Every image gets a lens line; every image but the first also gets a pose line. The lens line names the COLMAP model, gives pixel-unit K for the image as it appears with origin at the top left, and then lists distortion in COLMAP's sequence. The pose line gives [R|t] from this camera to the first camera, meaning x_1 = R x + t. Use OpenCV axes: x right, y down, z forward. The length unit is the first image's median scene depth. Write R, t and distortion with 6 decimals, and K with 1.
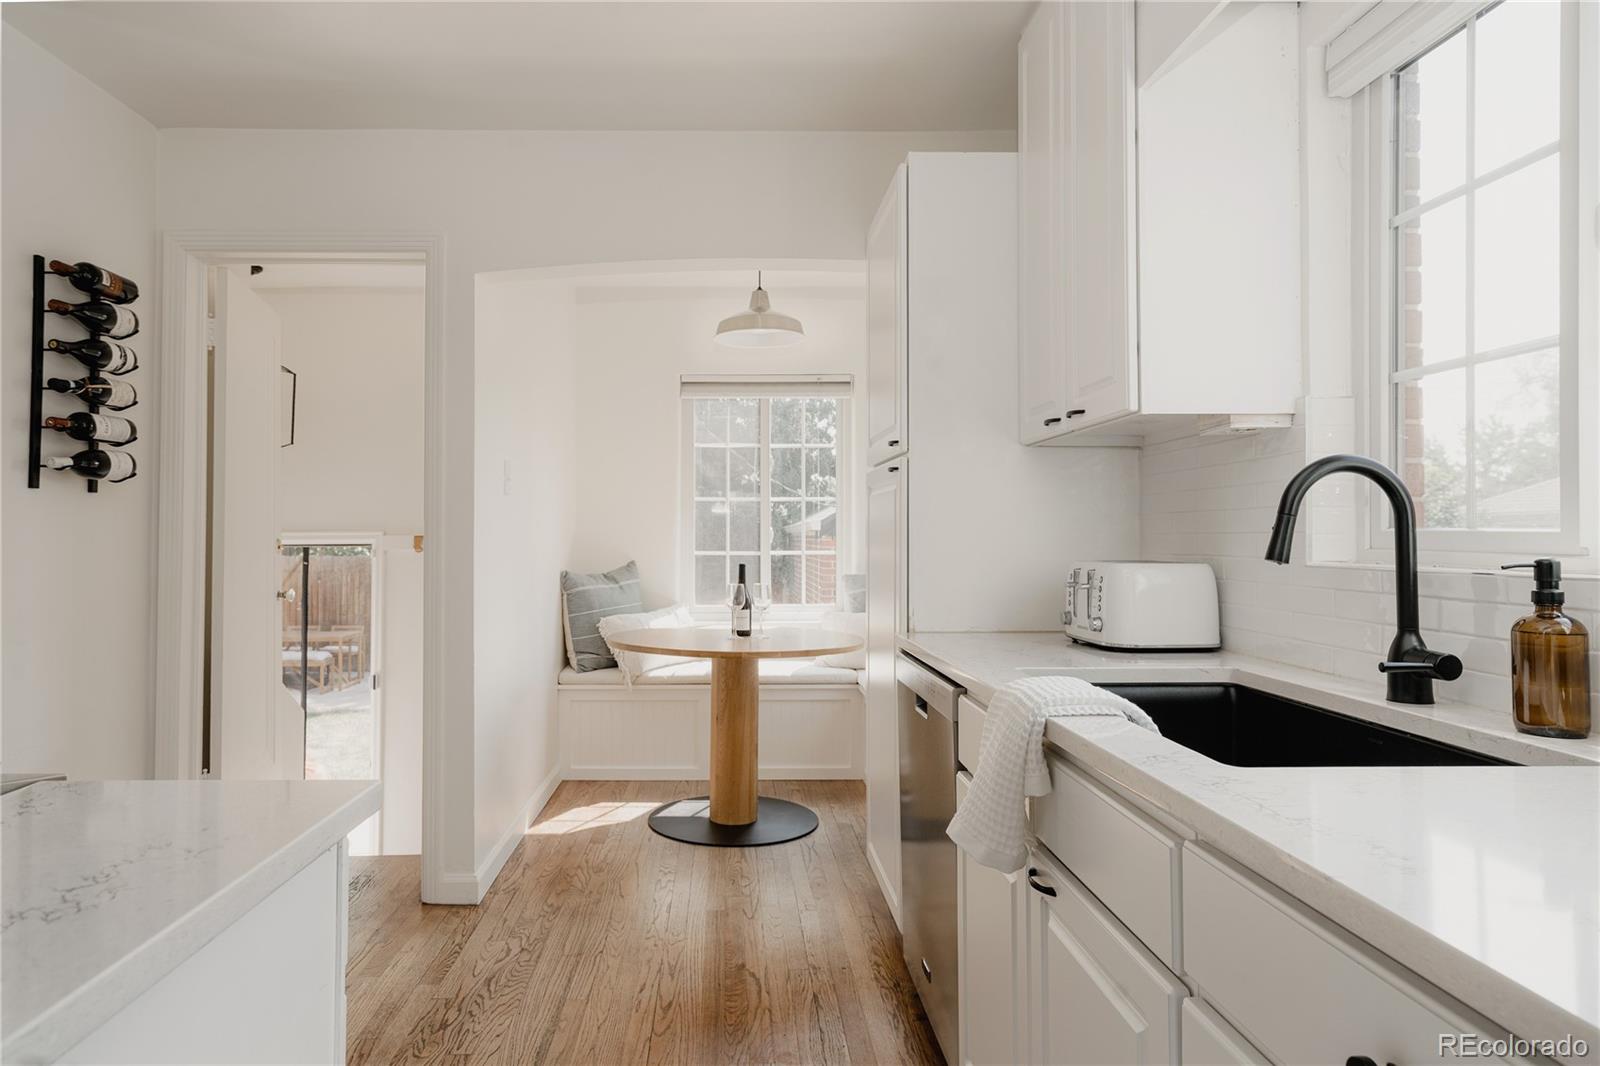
lens RADIAL K [[1067.6, 0, 791.8], [0, 1067.6, 504.4], [0, 0, 1]] dist [0.002445, 0.000307]
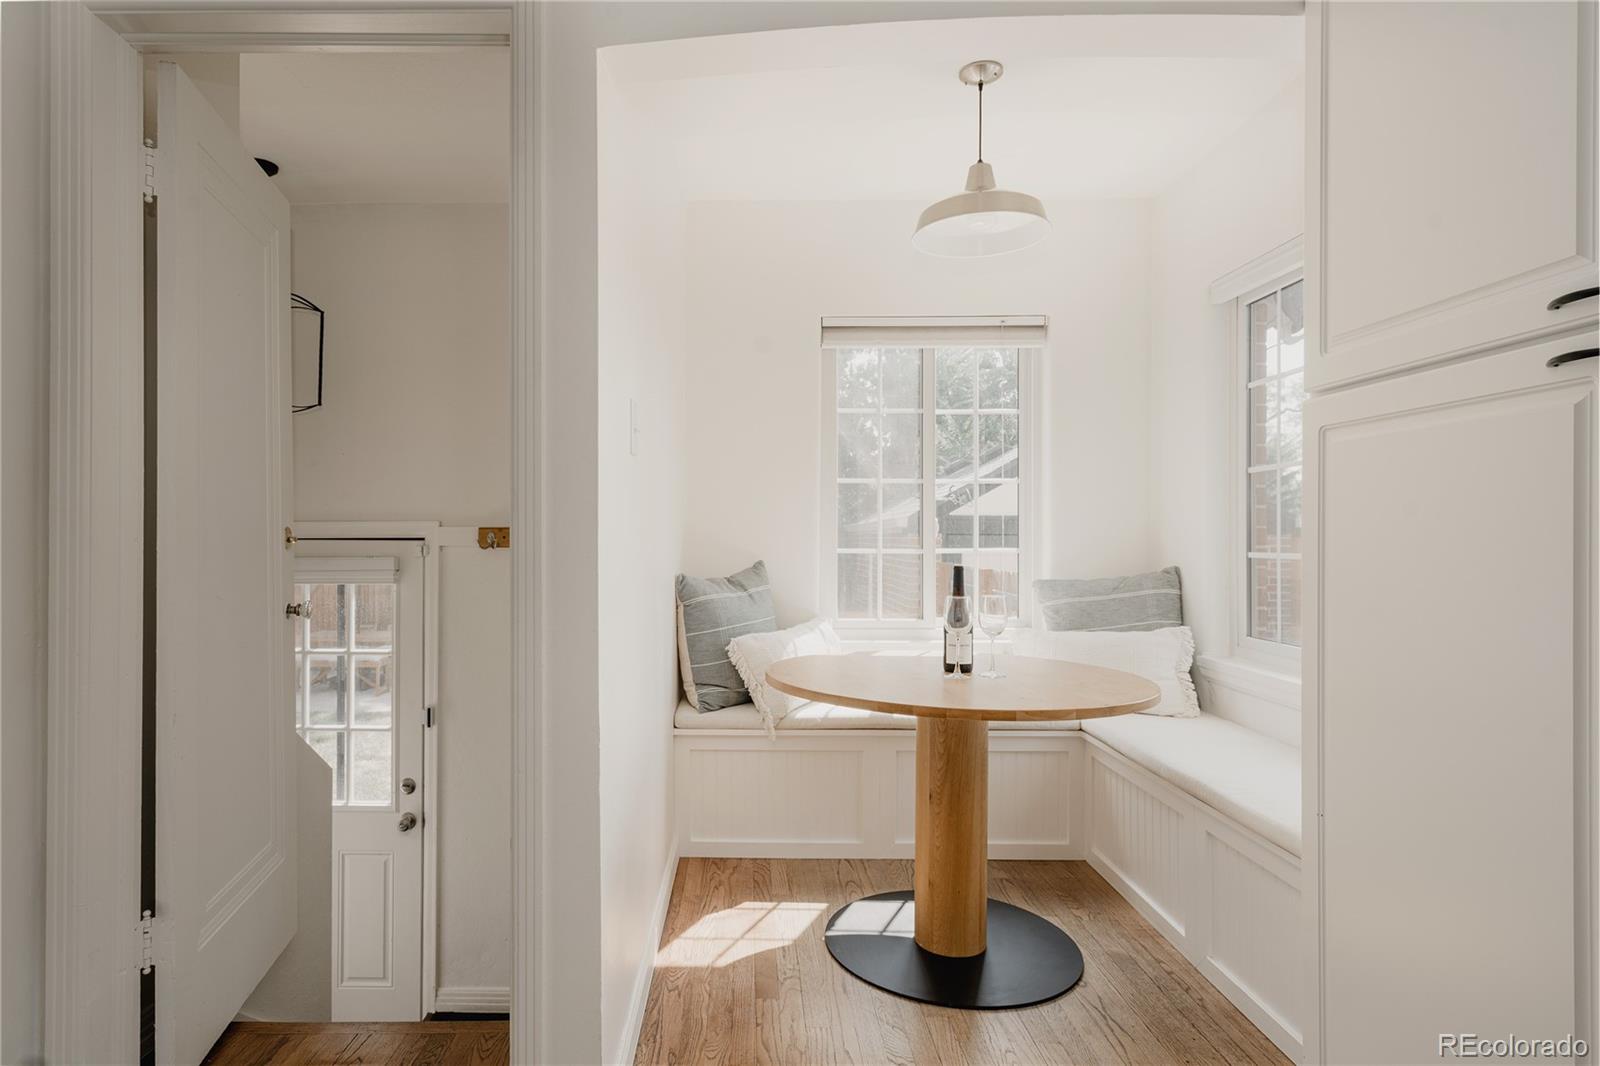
lens RADIAL K [[984.7, 0, 764.2], [0, 984.7, 528.7], [0, 0, 1]] dist [0.001018, 0.000004]
pose [[0.998948, 0.001353, -0.045834, -0.144504], [-0.000378, 0.999773, 0.021285, 0.018996], [0.045852, -0.021245, 0.998722, 0.376331]]
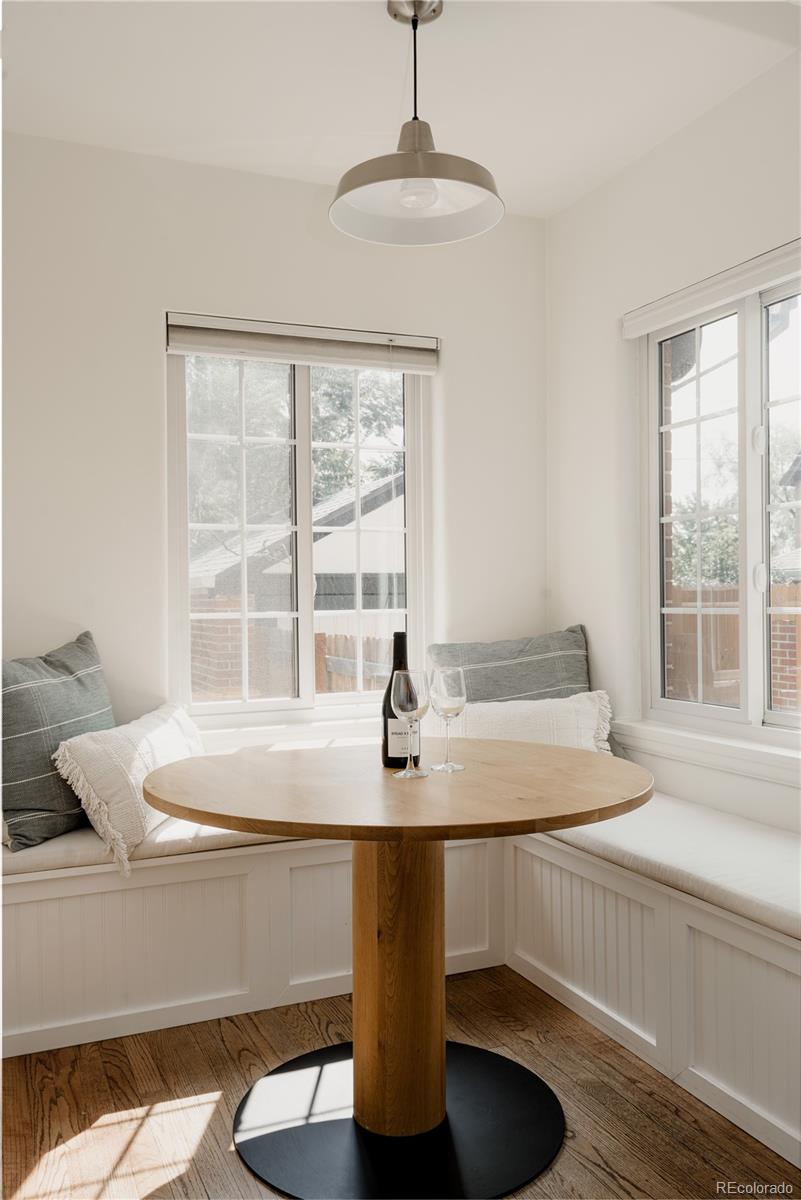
lens RADIAL K [[1033.7, 0, 511.6], [0, 1033.7, 601.1], [0, 0, 1]] dist [0.010586, -0.000543]
pose [[0.914711, -0.014144, 0.403861, -0.208427], [0.001000, 0.999463, 0.032740, 0.023901], [-0.404107, -0.029544, 0.914234, 0.515879]]
